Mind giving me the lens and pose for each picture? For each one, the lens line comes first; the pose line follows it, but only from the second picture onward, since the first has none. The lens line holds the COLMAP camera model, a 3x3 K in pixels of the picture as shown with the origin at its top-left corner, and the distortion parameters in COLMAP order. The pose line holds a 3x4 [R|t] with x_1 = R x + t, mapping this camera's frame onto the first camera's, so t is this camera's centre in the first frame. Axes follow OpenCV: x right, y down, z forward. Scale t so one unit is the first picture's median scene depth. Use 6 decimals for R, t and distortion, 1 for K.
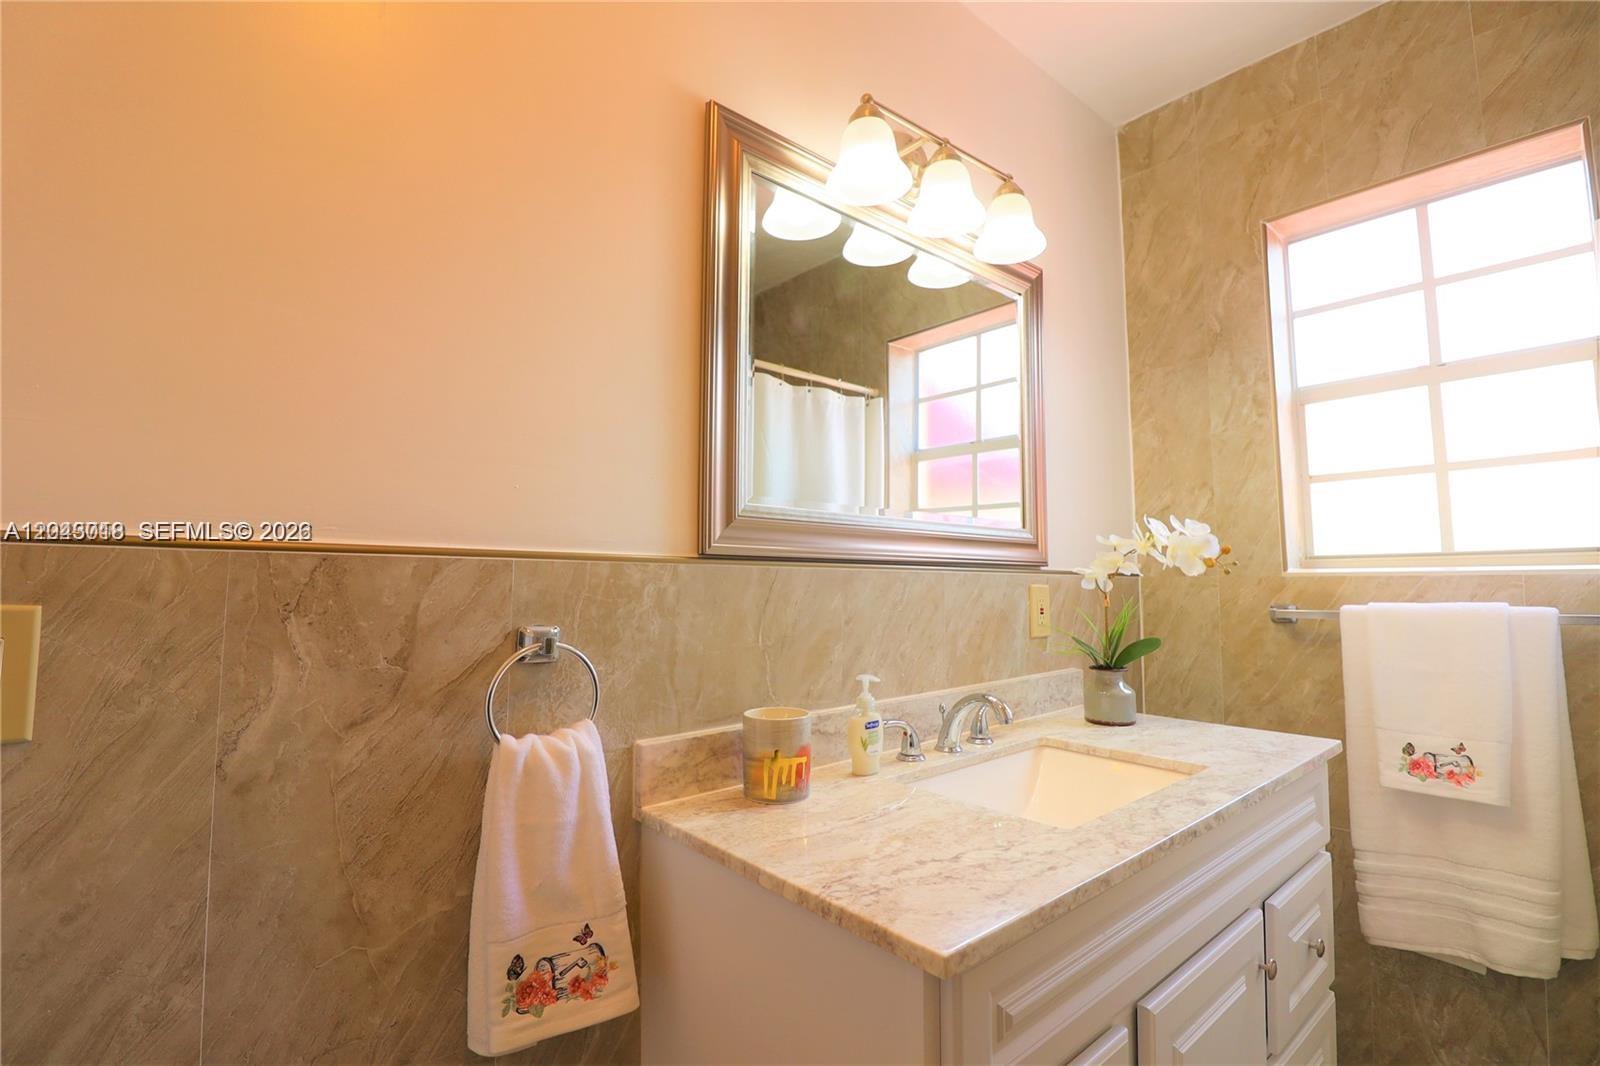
lens RADIAL K [[743.8, 0, 792.7], [0, 743.8, 526.5], [0, 0, 1]] dist [-0.011215, -0.007096]
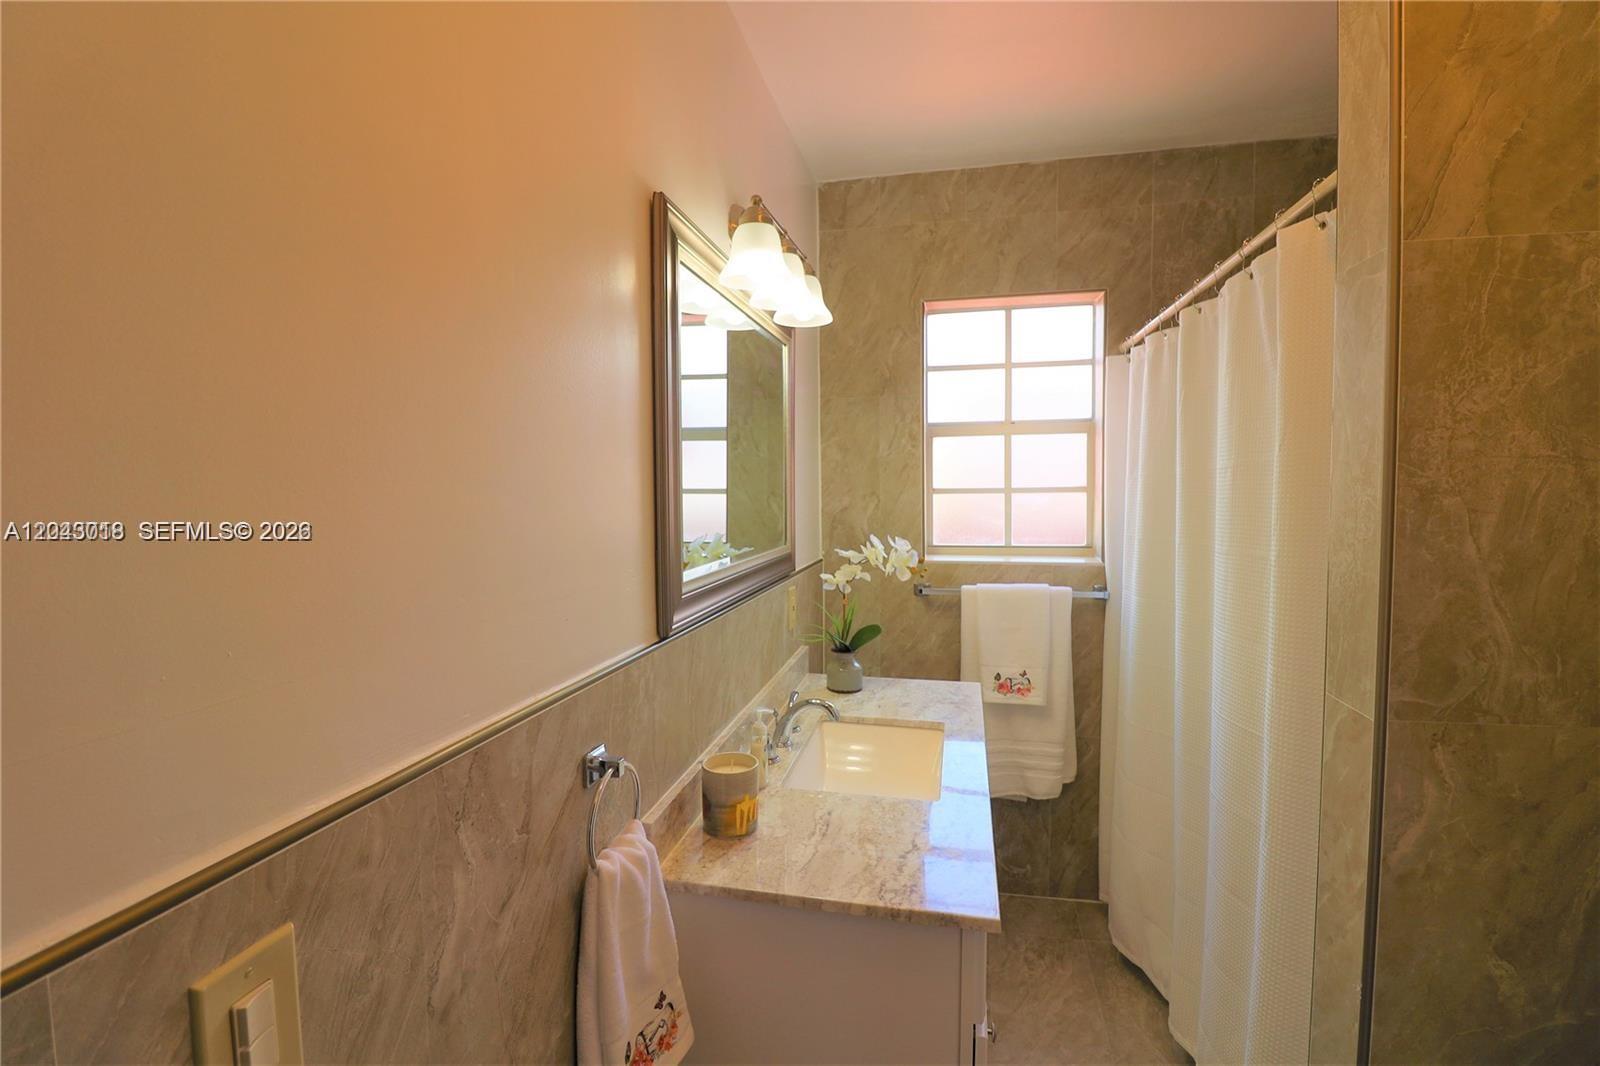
lens RADIAL K [[743.8, 0, 797.4], [0, 743.8, 528.3], [0, 0, 1]] dist [-0.011215, -0.007096]
pose [[0.798297, -0.044137, 0.600645, -0.580484], [-0.036856, 0.991862, 0.121869, -0.247883], [-0.601136, -0.119425, 0.790173, 0.034185]]
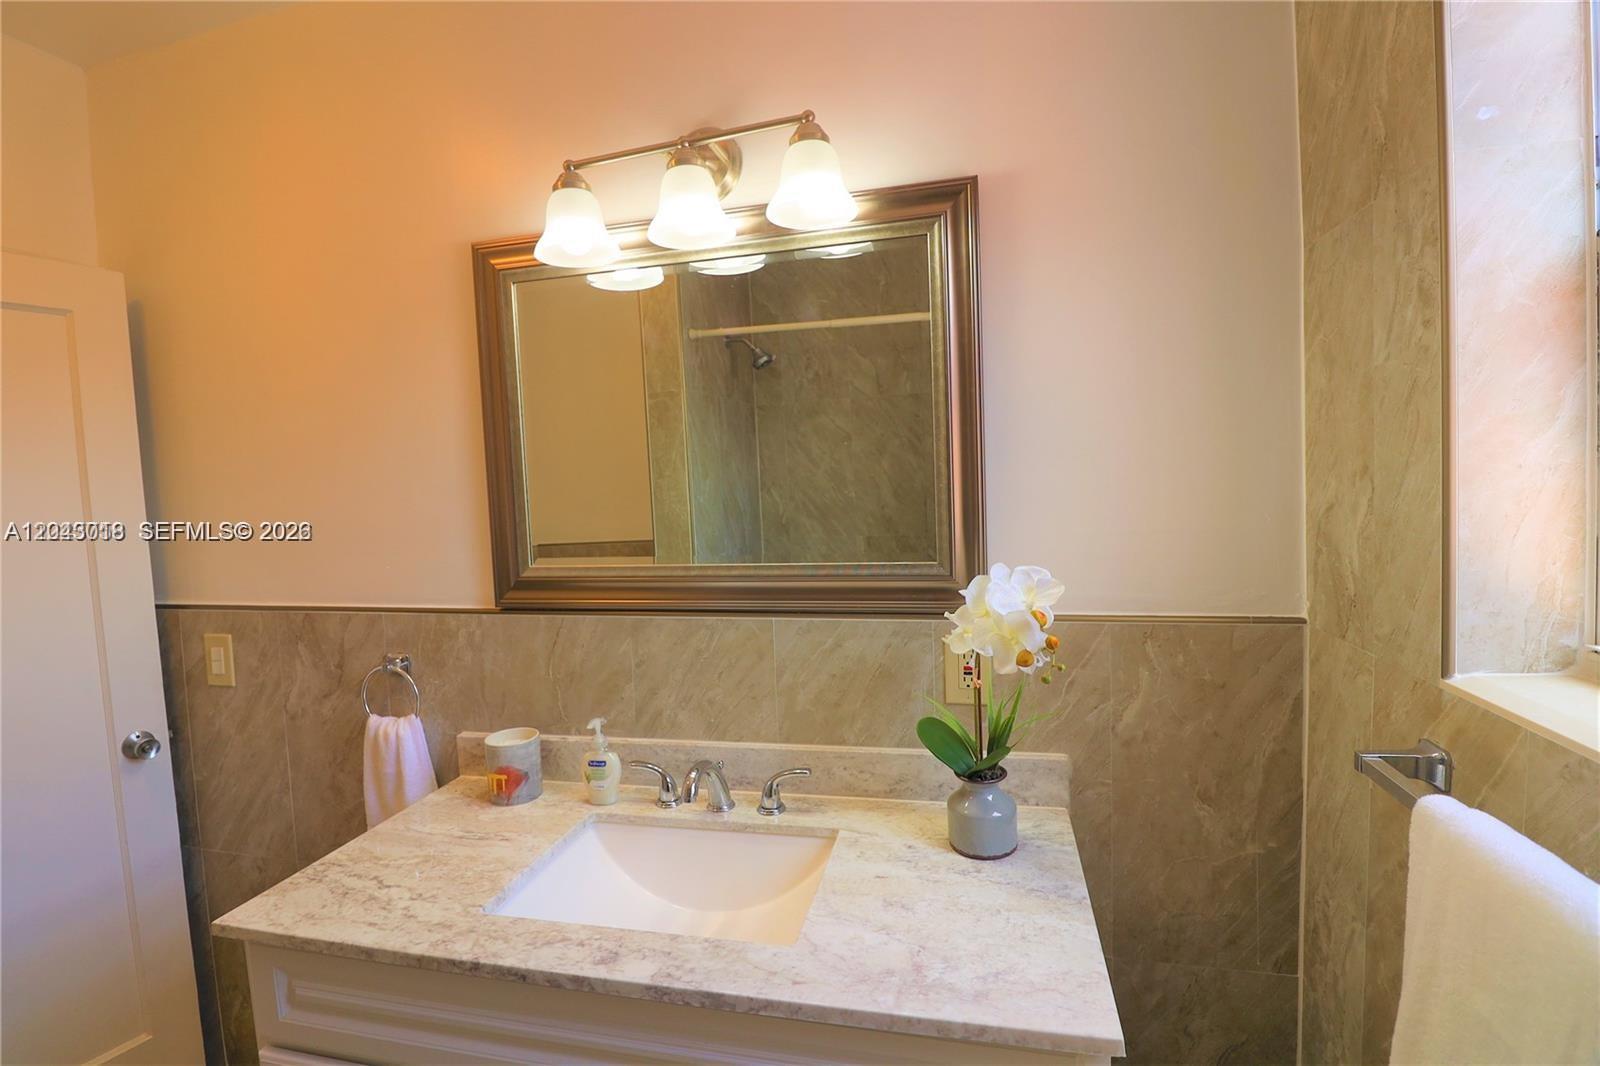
lens RADIAL K [[743.8, 0, 798.6], [0, 743.8, 524.4], [0, 0, 1]] dist [-0.011215, -0.007096]
pose [[0.577885, 0.025463, -0.815721, 1.206872], [0.105987, 0.988707, 0.105948, -0.183450], [0.809207, -0.147681, 0.568661, 0.660504]]
